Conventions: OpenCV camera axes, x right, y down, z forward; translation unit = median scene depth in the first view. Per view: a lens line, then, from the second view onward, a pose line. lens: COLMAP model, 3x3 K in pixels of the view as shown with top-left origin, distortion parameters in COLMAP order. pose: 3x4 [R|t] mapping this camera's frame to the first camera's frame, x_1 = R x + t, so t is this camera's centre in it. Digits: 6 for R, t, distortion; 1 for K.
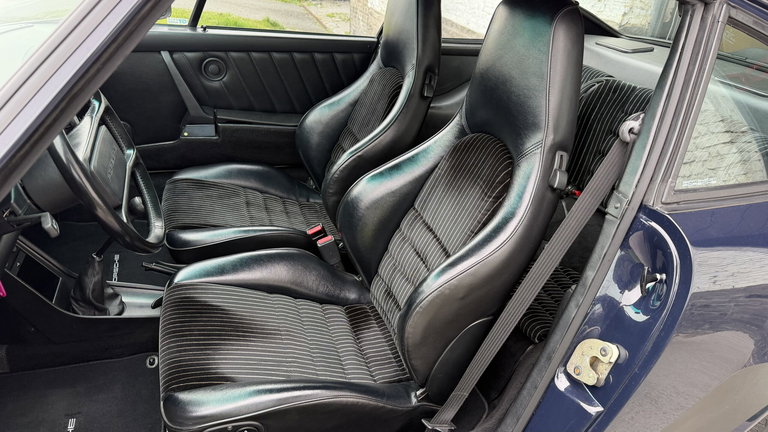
lens RADIAL K [[534.1, 0, 382.1], [0, 534.1, 220.9], [0, 0, 1]] dist [0.044608, -0.067777]
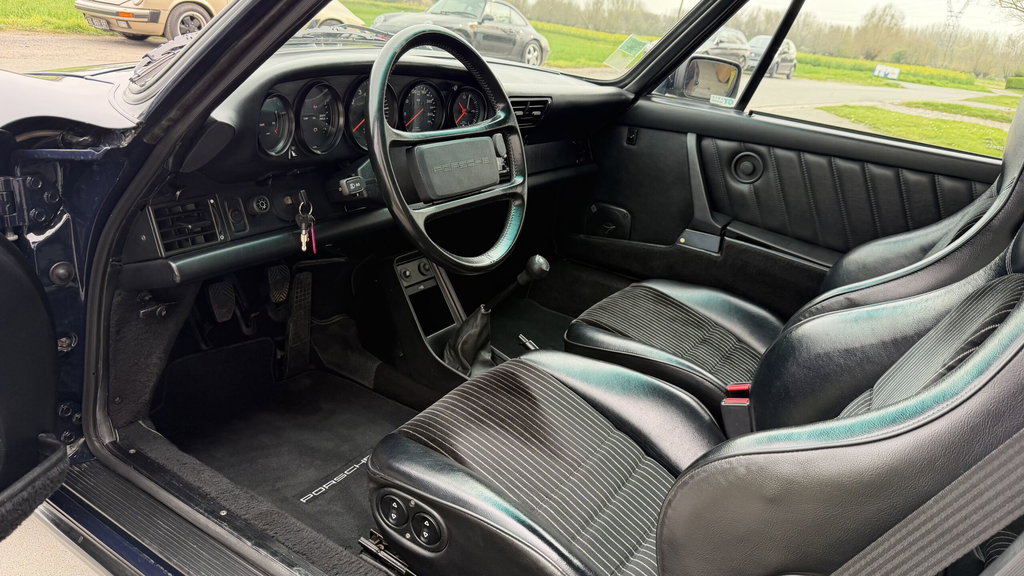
lens RADIAL K [[712.2, 0, 500.9], [0, 712.2, 300.5], [0, 0, 1]] dist [0.044608, -0.067777]
pose [[0.632796, 0.272641, -0.724732, 0.244071], [-0.418015, 0.908140, -0.023349, 0.051849], [0.651792, 0.317724, 0.688636, 0.155964]]
